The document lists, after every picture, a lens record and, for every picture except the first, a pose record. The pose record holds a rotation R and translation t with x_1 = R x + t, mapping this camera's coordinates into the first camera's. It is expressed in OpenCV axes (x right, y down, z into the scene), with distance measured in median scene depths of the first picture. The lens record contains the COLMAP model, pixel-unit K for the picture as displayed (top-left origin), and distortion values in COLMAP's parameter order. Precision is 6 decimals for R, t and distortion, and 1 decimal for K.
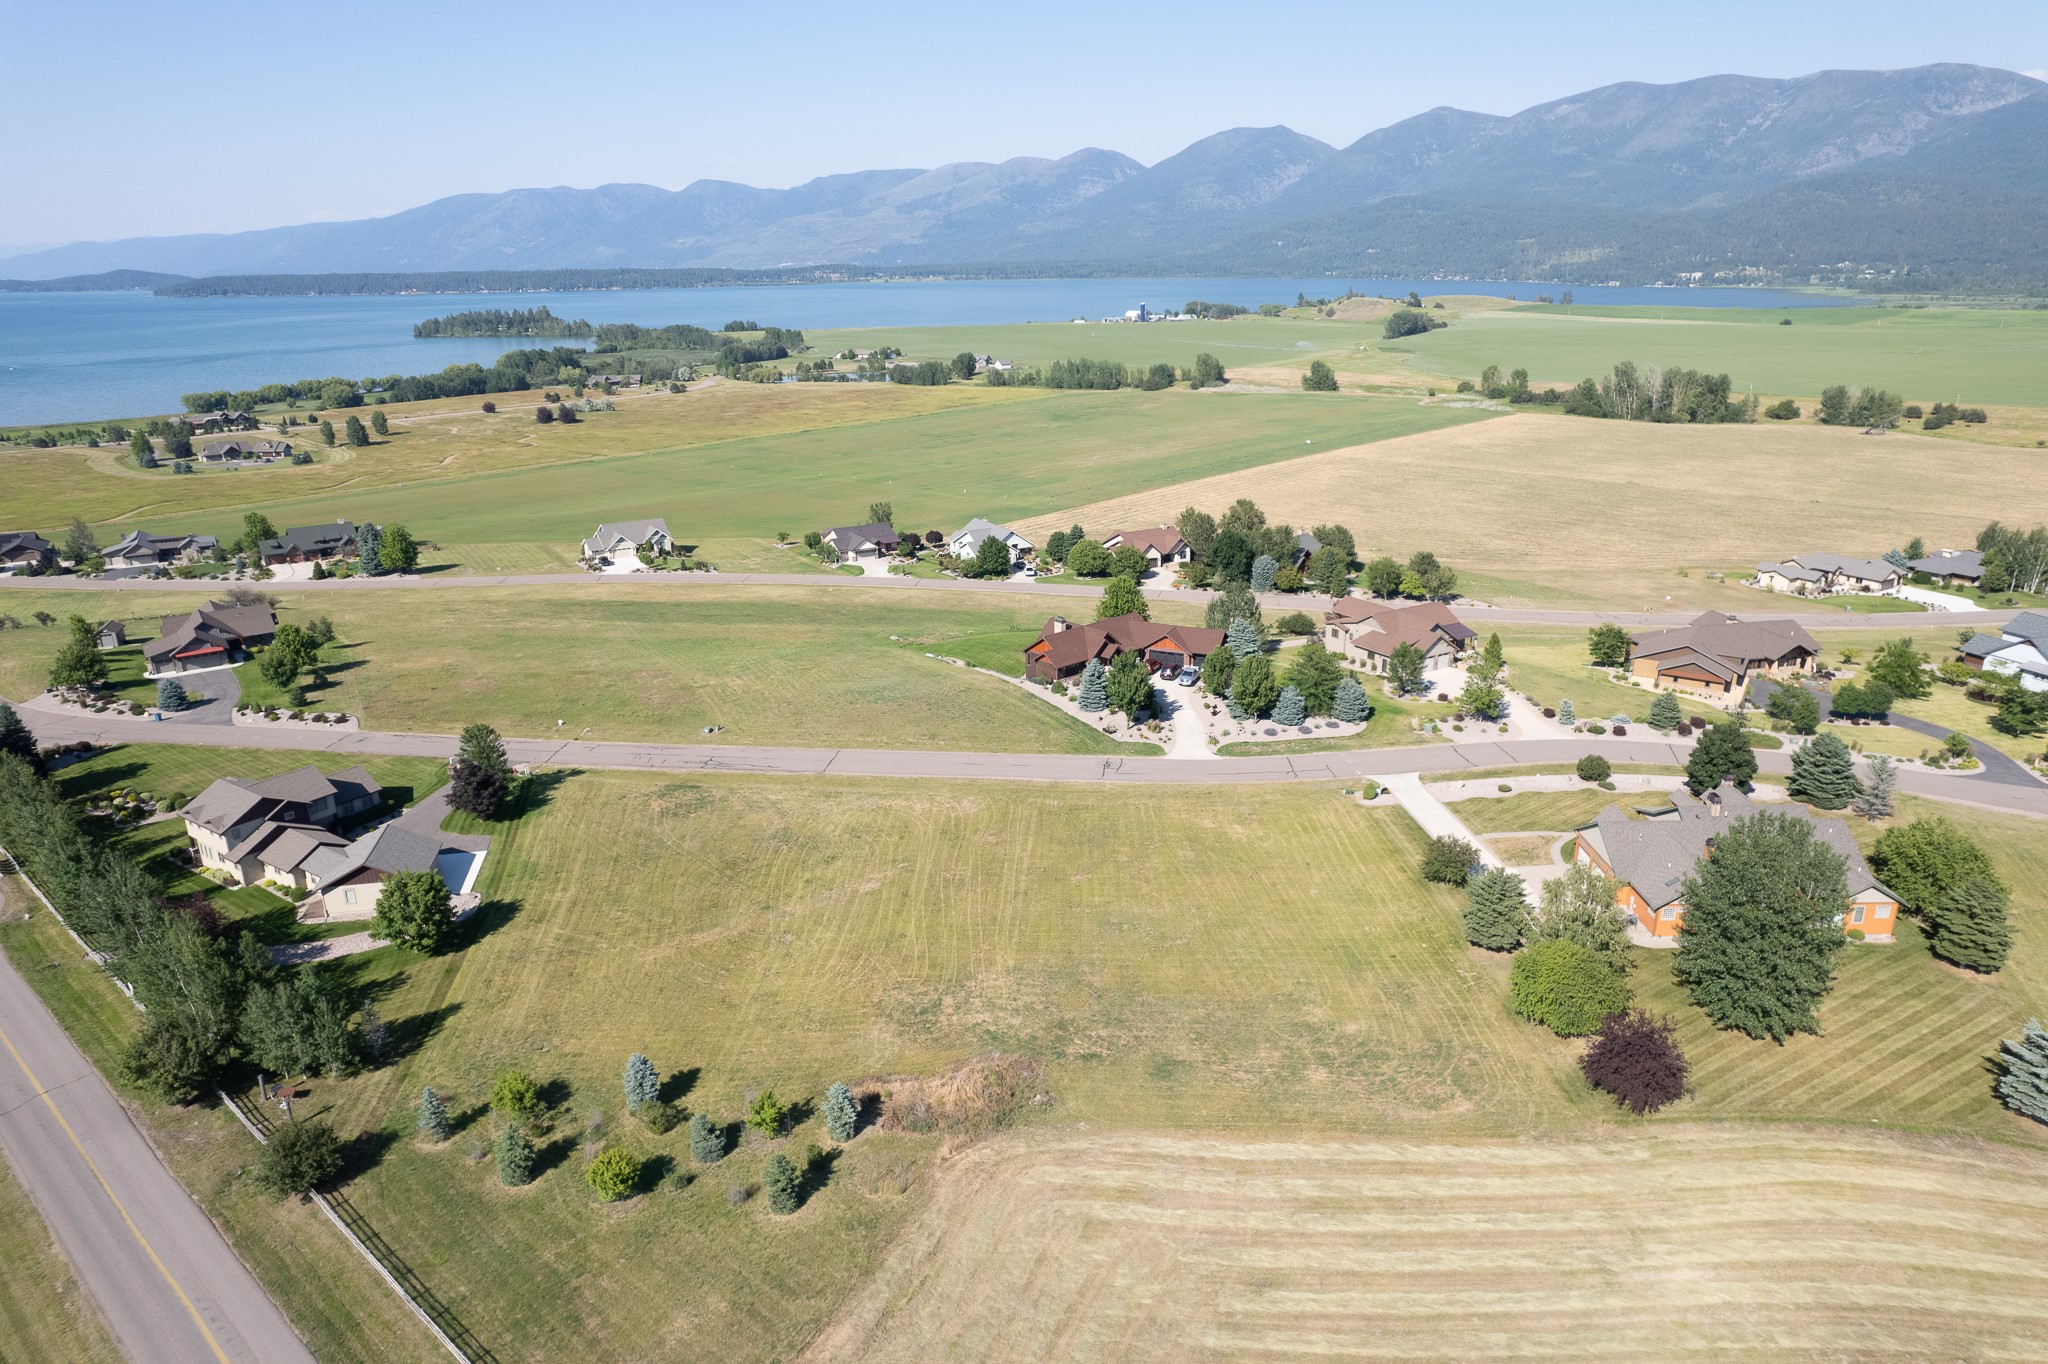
lens RADIAL K [[1309.4, 0, 1024.8], [0, 1309.4, 688.3], [0, 0, 1]] dist [-0.077989, 0.073082]
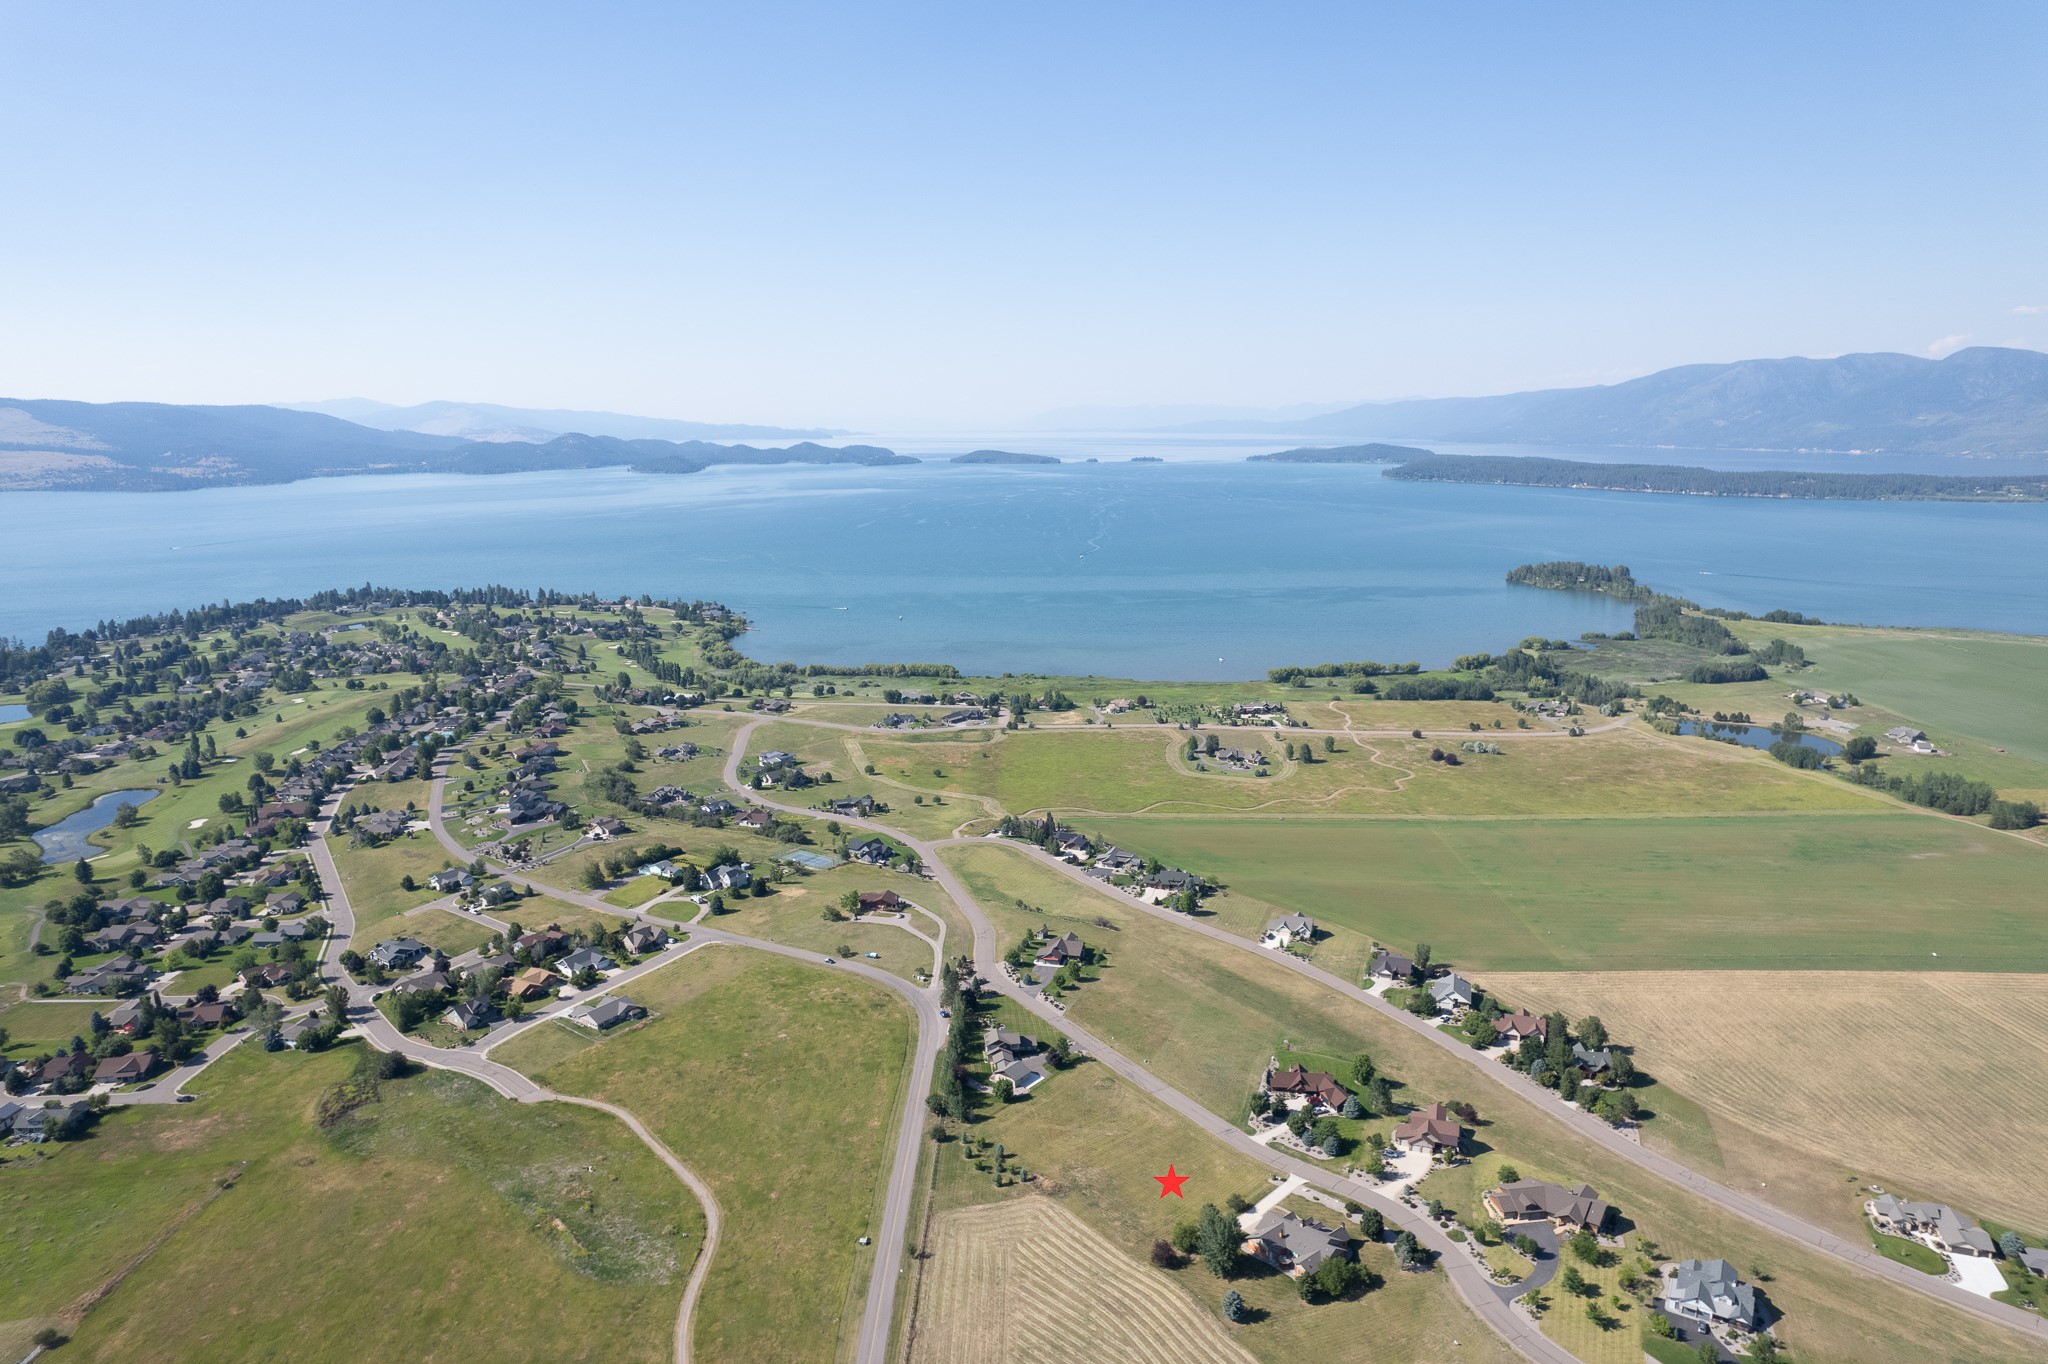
lens RADIAL K [[1309.4, 0, 1024.8], [0, 1309.4, 688.3], [0, 0, 1]] dist [-0.077989, 0.073082]
pose [[0.651190, 0.160981, -0.741644, 1.425645], [-0.242622, 0.970118, -0.002457, -0.628677], [0.719087, 0.181539, 0.670789, -1.111996]]
